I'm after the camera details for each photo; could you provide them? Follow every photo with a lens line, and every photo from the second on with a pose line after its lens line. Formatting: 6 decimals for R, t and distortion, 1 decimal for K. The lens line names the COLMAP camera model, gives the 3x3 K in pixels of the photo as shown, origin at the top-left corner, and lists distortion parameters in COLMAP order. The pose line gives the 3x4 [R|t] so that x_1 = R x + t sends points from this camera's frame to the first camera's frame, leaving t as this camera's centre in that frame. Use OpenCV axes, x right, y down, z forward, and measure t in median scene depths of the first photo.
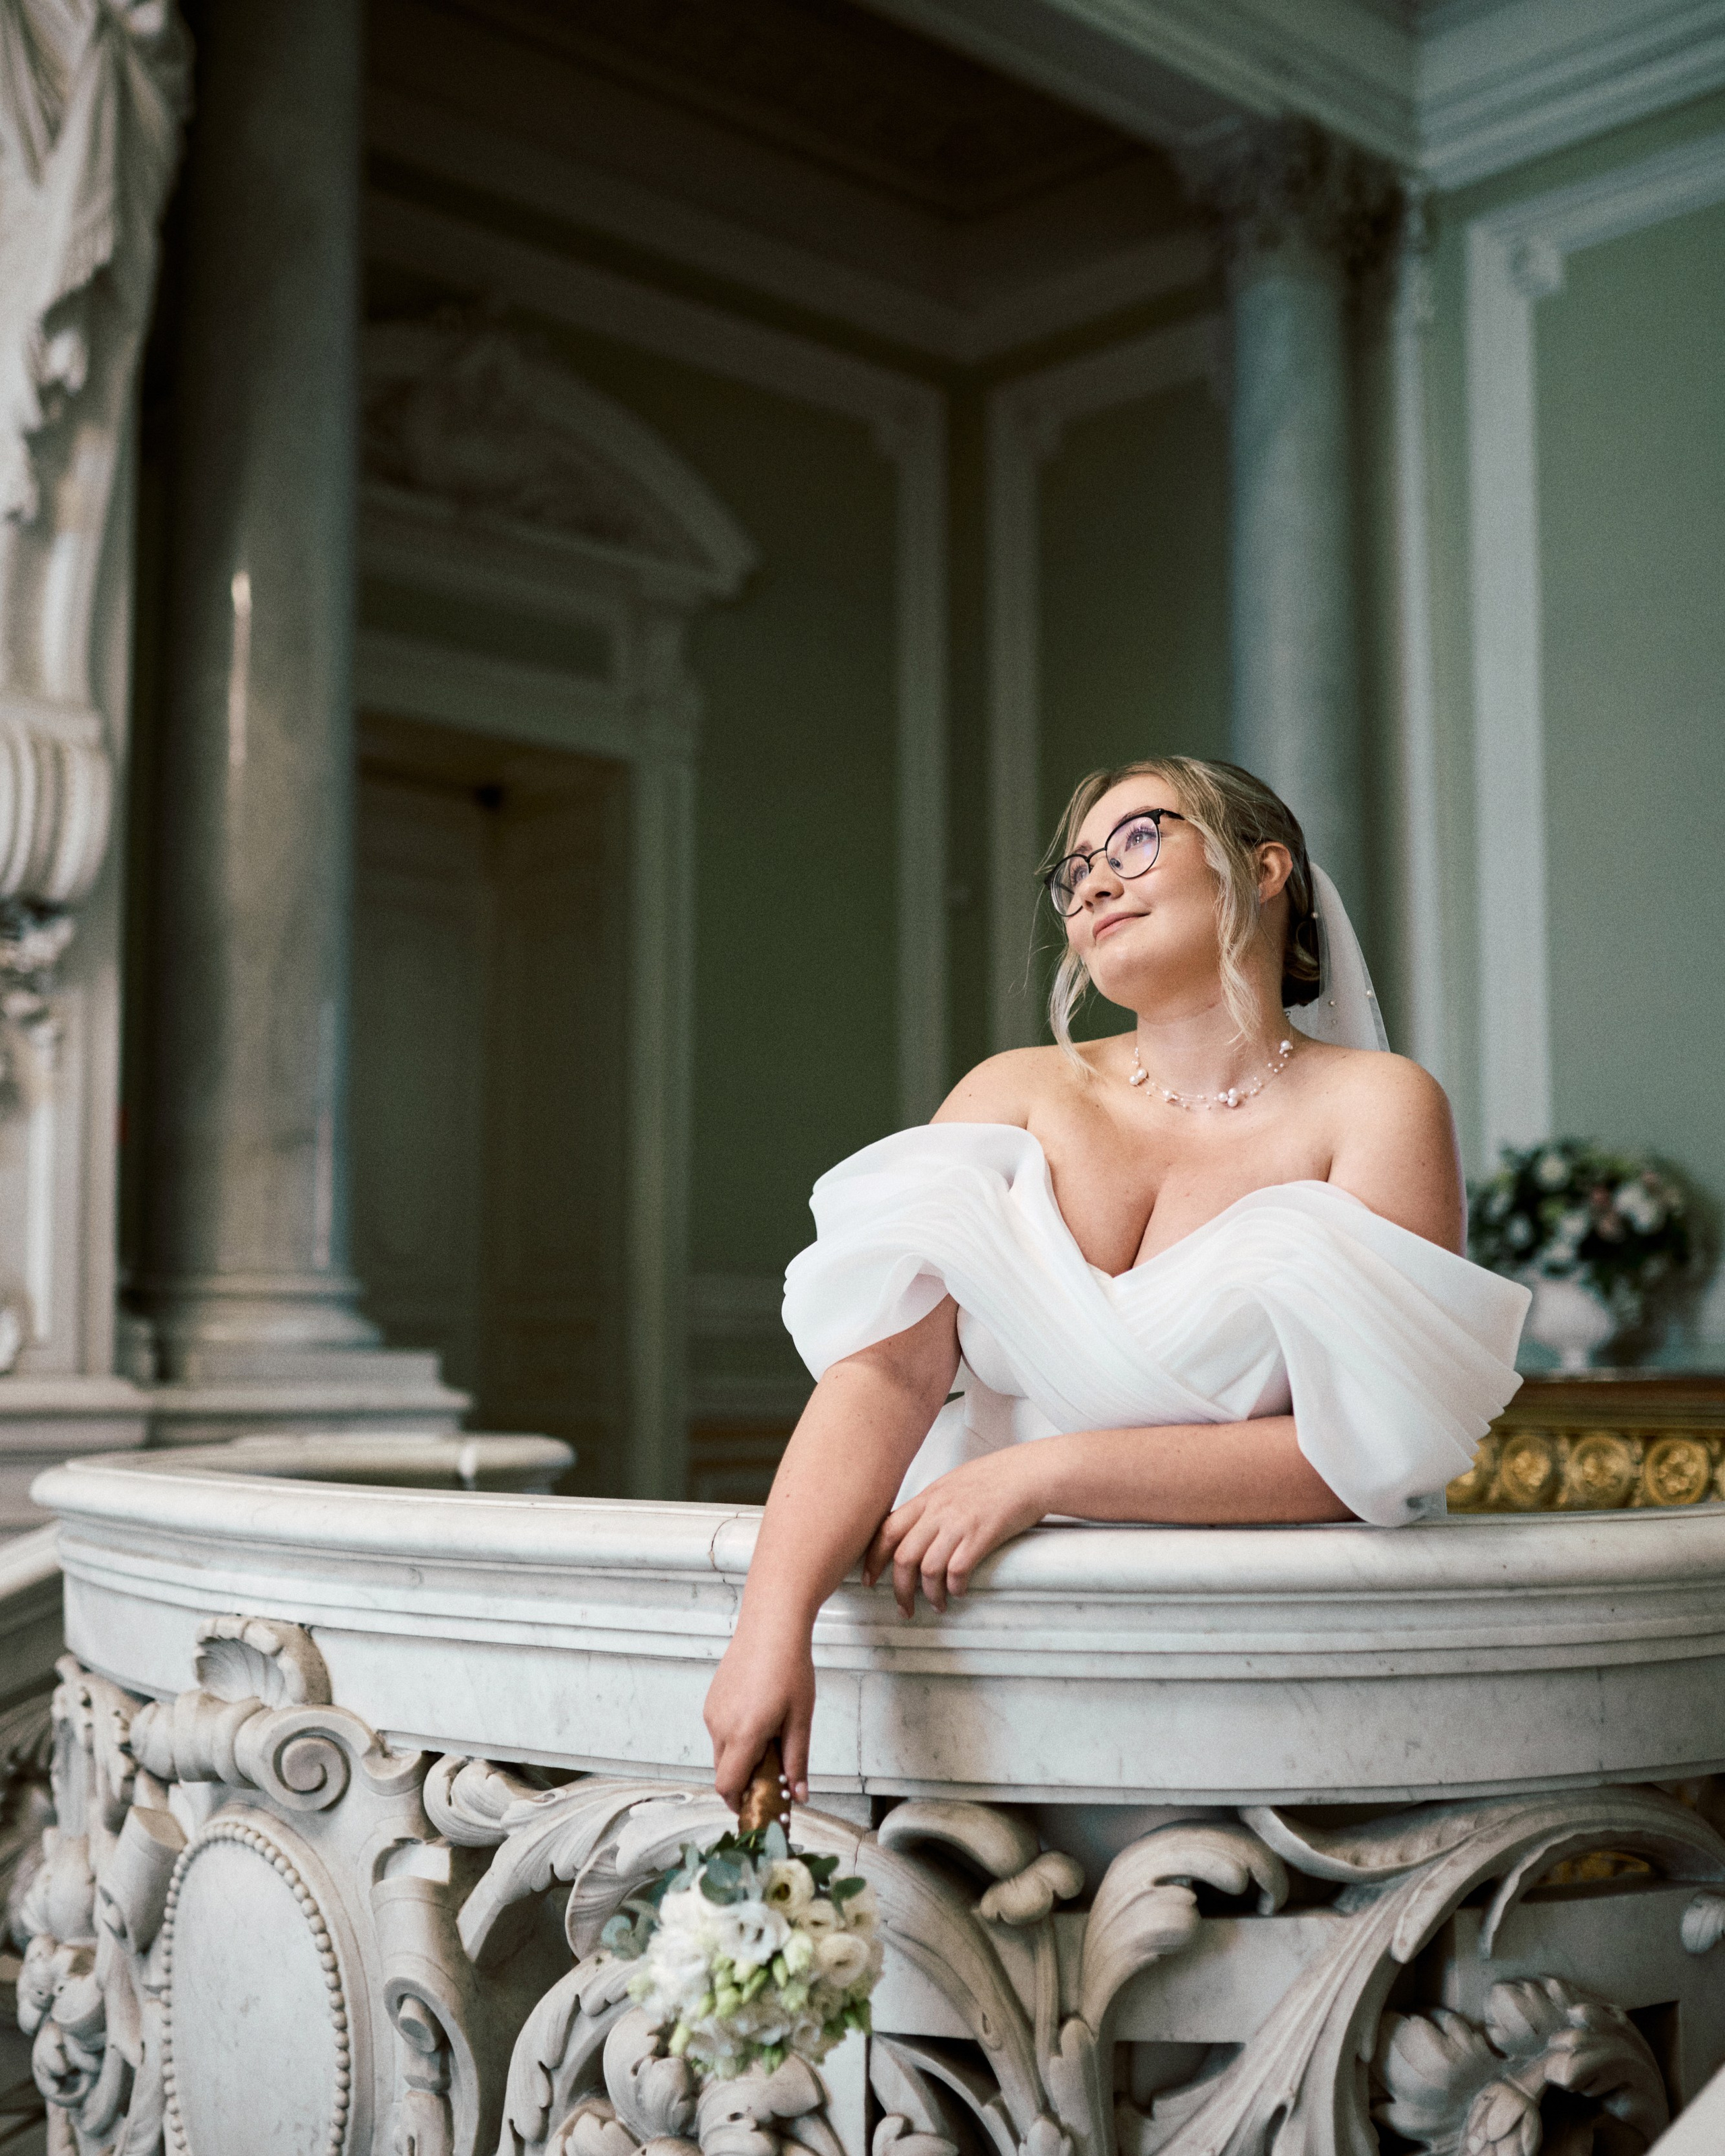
lens RADIAL K [[2569.0, 0, 862.5], [0, 2569.0, 1078.0], [0, 0, 1]] dist [-0.016571, 0.023322]
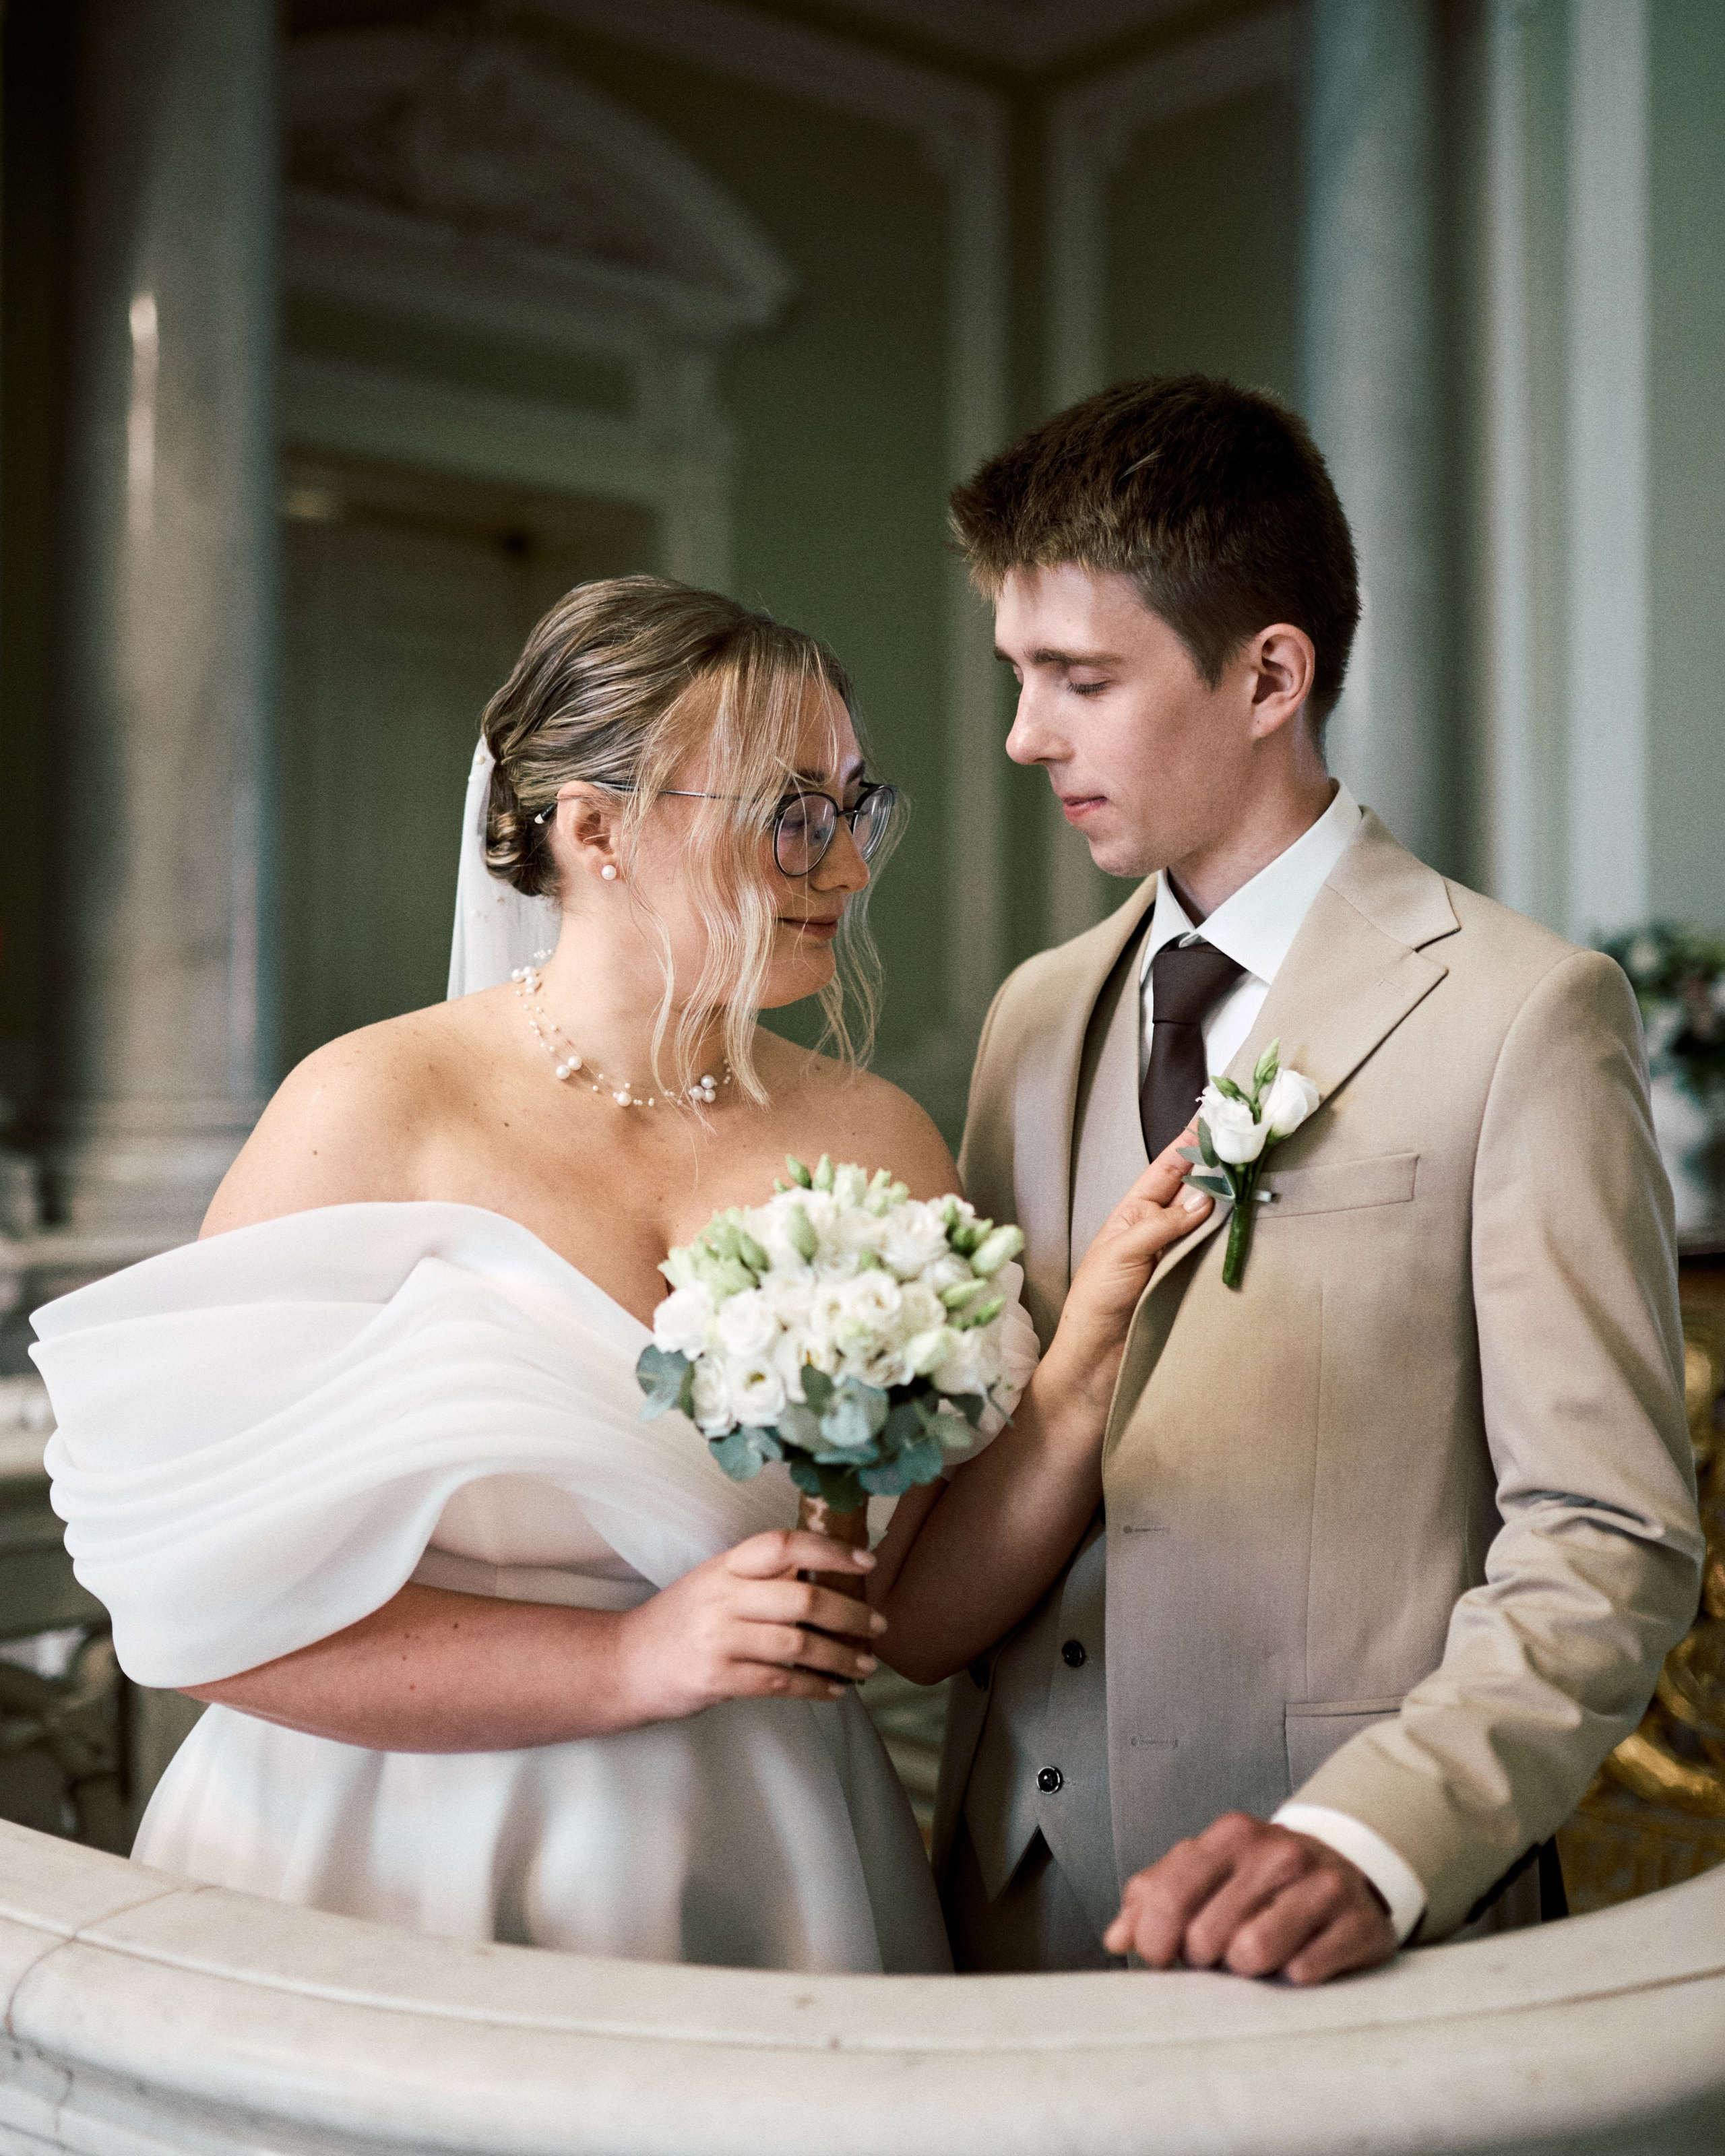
lens RADIAL K [[2527.6, 0, 735.4], [0, 2527.6, 1073.4], [0, 0, 1]] dist [-0.013483, -0.010720]
pose [[0.996666, 0.003746, -0.081504, 0.139634], [0.004565, 0.994820, 0.101546, -0.086769], [0.081463, -0.101580, 0.991486, 0.529525]]
